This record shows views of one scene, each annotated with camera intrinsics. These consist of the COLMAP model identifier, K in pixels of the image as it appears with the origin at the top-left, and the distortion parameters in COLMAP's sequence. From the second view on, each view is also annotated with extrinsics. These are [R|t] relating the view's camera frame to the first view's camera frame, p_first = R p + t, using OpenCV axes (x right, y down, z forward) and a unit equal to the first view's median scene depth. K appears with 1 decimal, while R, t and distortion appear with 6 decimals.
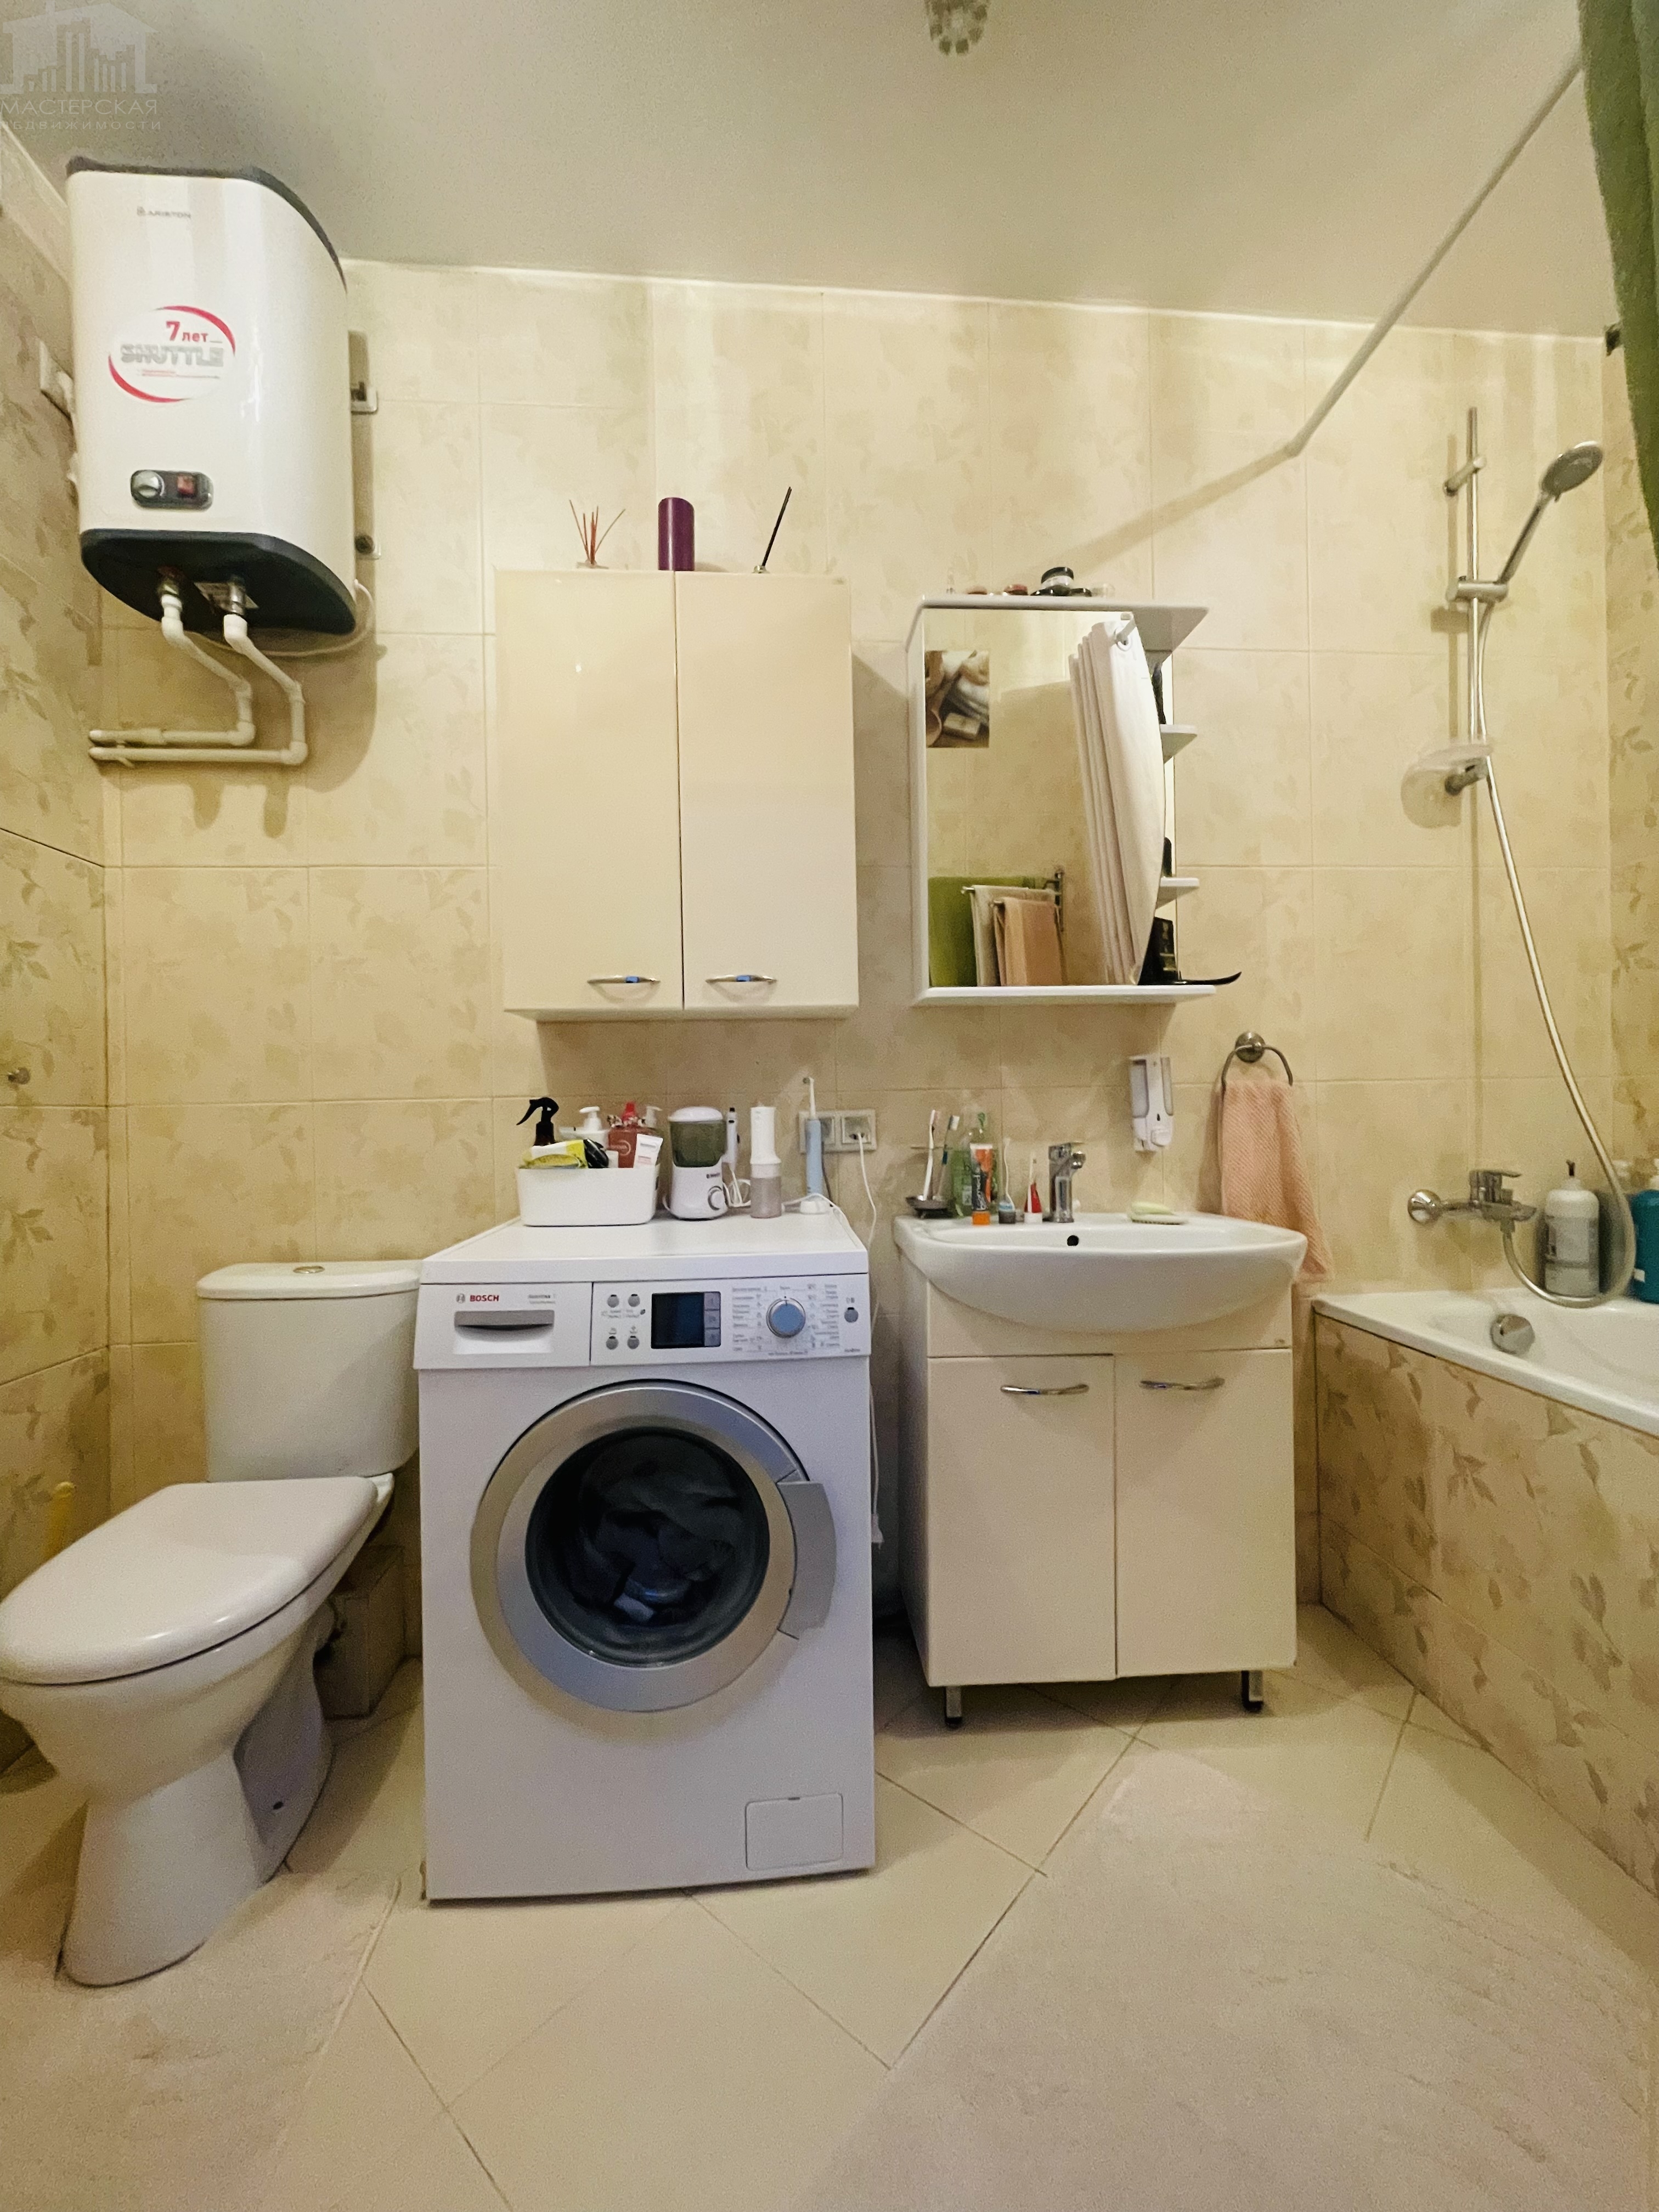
lens RADIAL K [[890.3, 0, 819.2], [0, 890.3, 1117.3], [0, 0, 1]] dist [-0.002406, 0.000205]
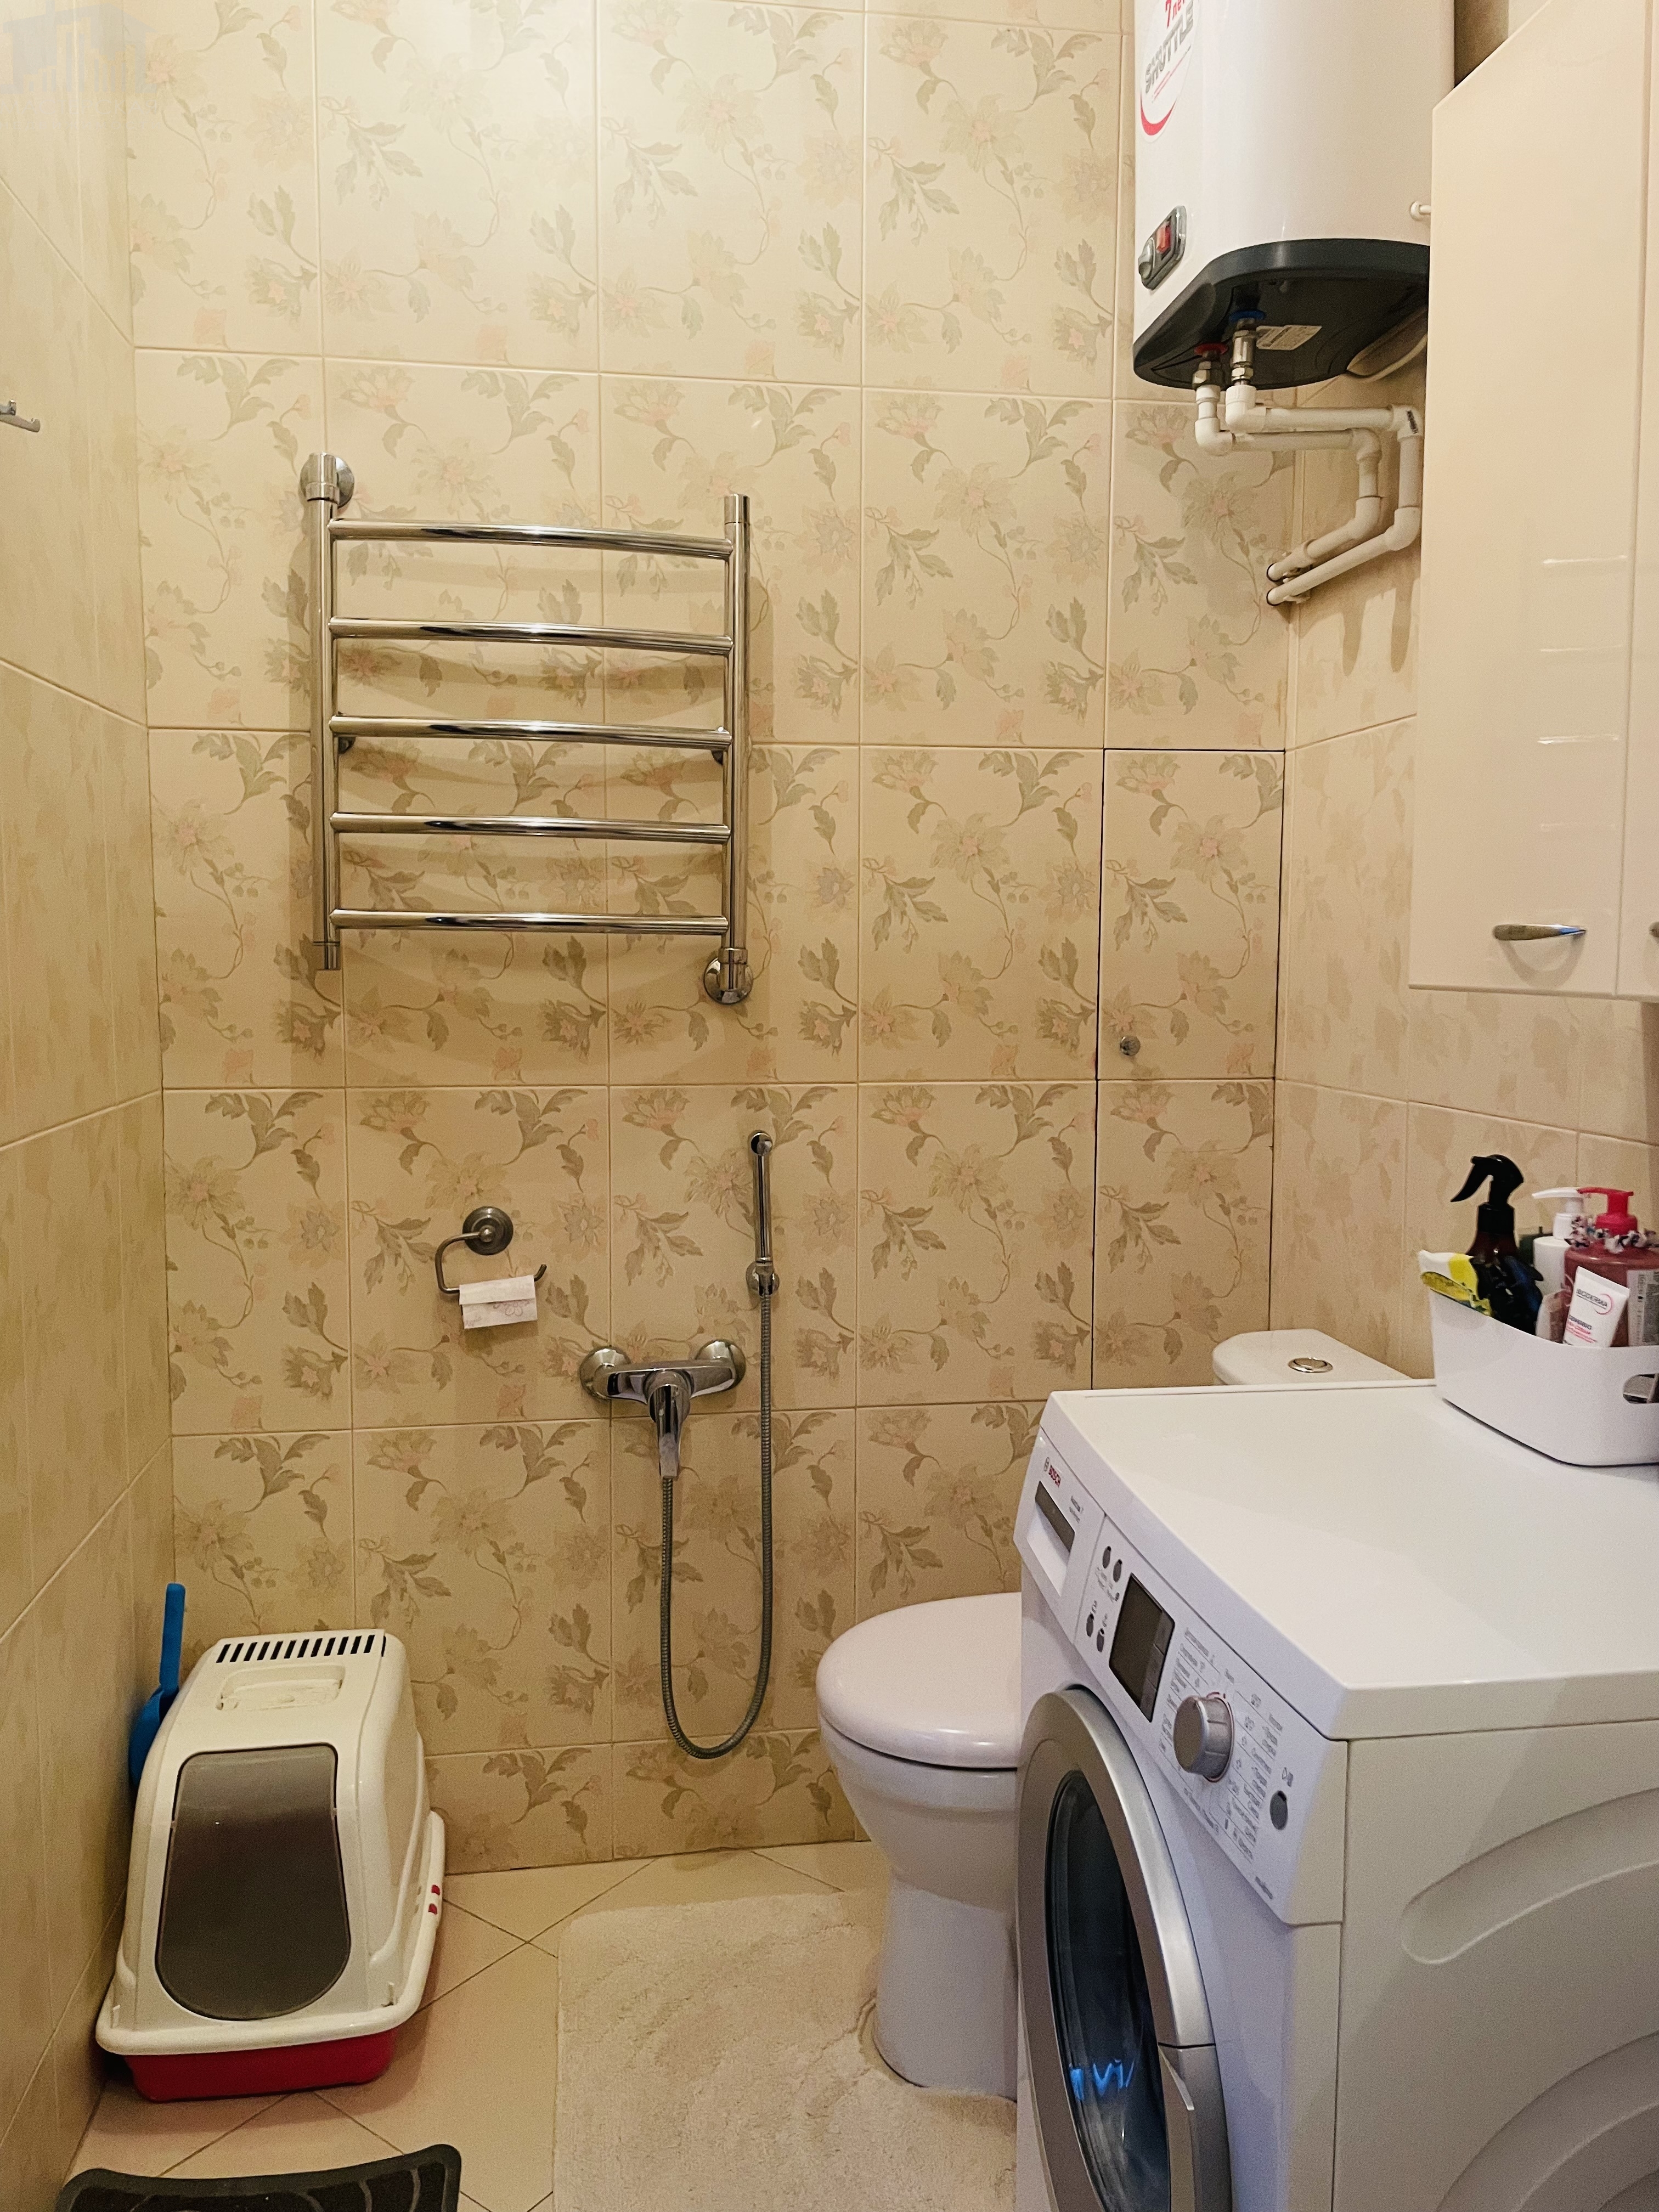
lens RADIAL K [[1673.0, 0, 831.1], [0, 1673.0, 1102.9], [0, 0, 1]] dist [0.077030, -0.097340]
pose [[0.060188, 0.112975, -0.991773, 0.600123], [-0.008651, 0.993596, 0.112657, -0.154103], [0.998150, 0.001799, 0.060780, 0.569832]]
